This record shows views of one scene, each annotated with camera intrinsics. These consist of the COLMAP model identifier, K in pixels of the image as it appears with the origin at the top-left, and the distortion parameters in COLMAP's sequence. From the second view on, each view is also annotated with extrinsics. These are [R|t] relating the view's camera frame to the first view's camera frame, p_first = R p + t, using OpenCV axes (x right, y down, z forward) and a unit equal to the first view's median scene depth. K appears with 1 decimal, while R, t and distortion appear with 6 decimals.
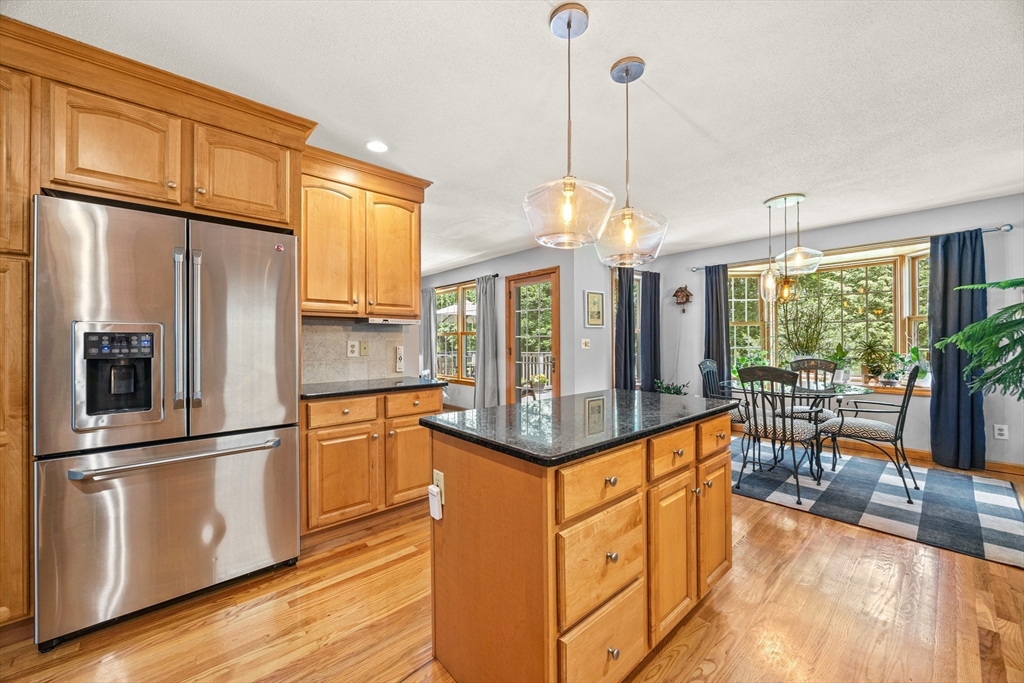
lens RADIAL K [[392.4, 0, 512.0], [0, 392.4, 341.5], [0, 0, 1]] dist [-0.001053, -0.000129]
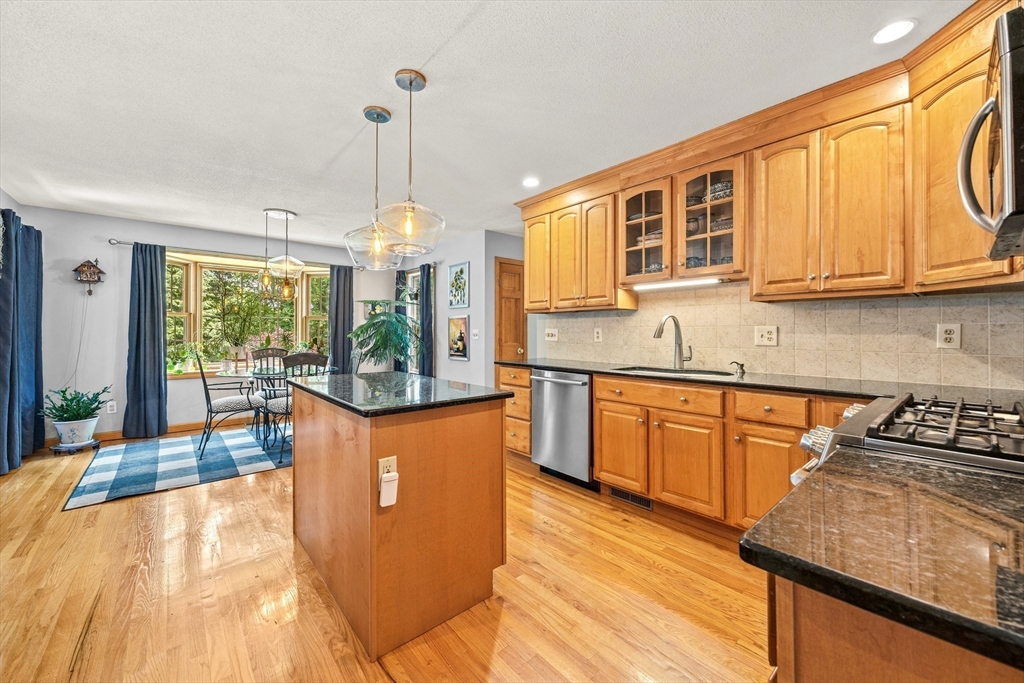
lens RADIAL K [[408.4, 0, 514.0], [0, 408.4, 333.0], [0, 0, 1]] dist [-0.000380, -0.000003]
pose [[0.020734, 0.005918, 0.999768, -0.545079], [0.002854, 0.999978, -0.005978, 0.009771], [-0.999781, 0.002977, 0.020717, 0.292147]]
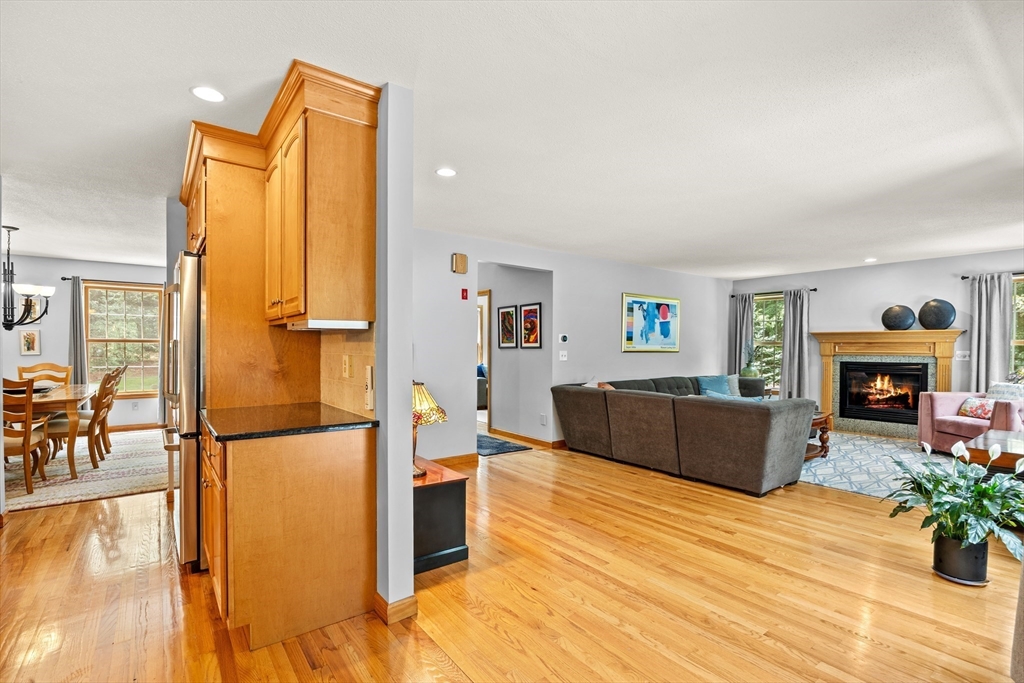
lens RADIAL K [[473.7, 0, 516.8], [0, 473.7, 354.1], [0, 0, 1]] dist [-0.013355, 0.000032]
pose [[-0.065544, 0.019961, -0.997650, 0.389865], [-0.005377, 0.999778, 0.020357, -0.019848], [0.997835, 0.006699, -0.065422, 1.246625]]
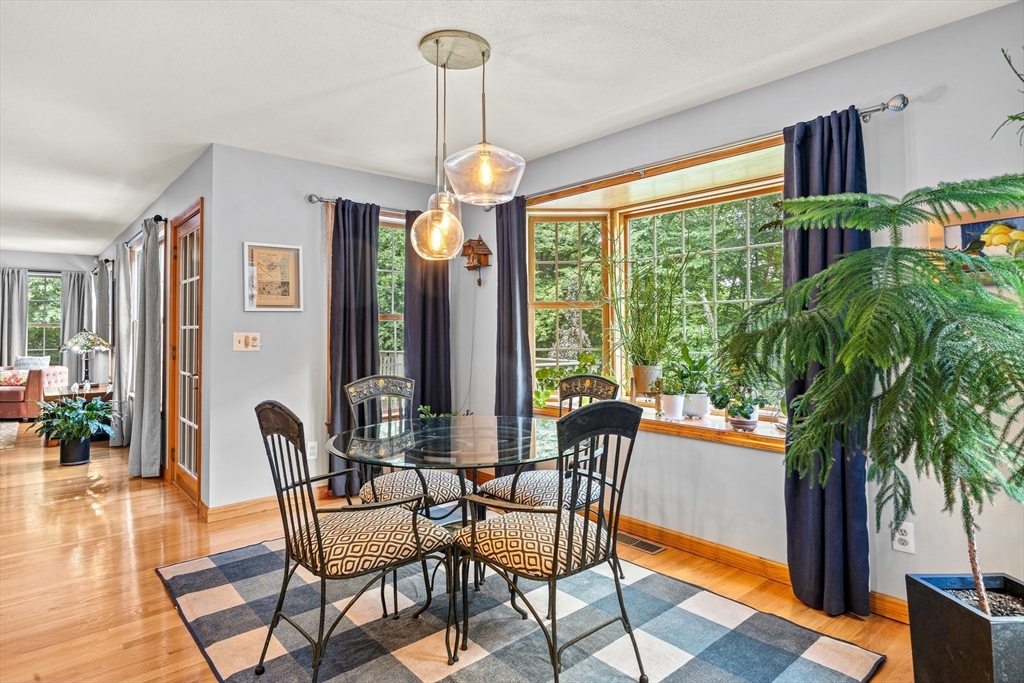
lens RADIAL K [[567.0, 0, 514.6], [0, 567.0, 319.8], [0, 0, 1]] dist [-0.001654, -0.000106]
pose [[0.999988, 0.004715, -0.001053, 0.817732], [-0.004738, 0.999729, -0.022793, -0.011763], [0.000945, 0.022798, 0.999740, 0.328175]]
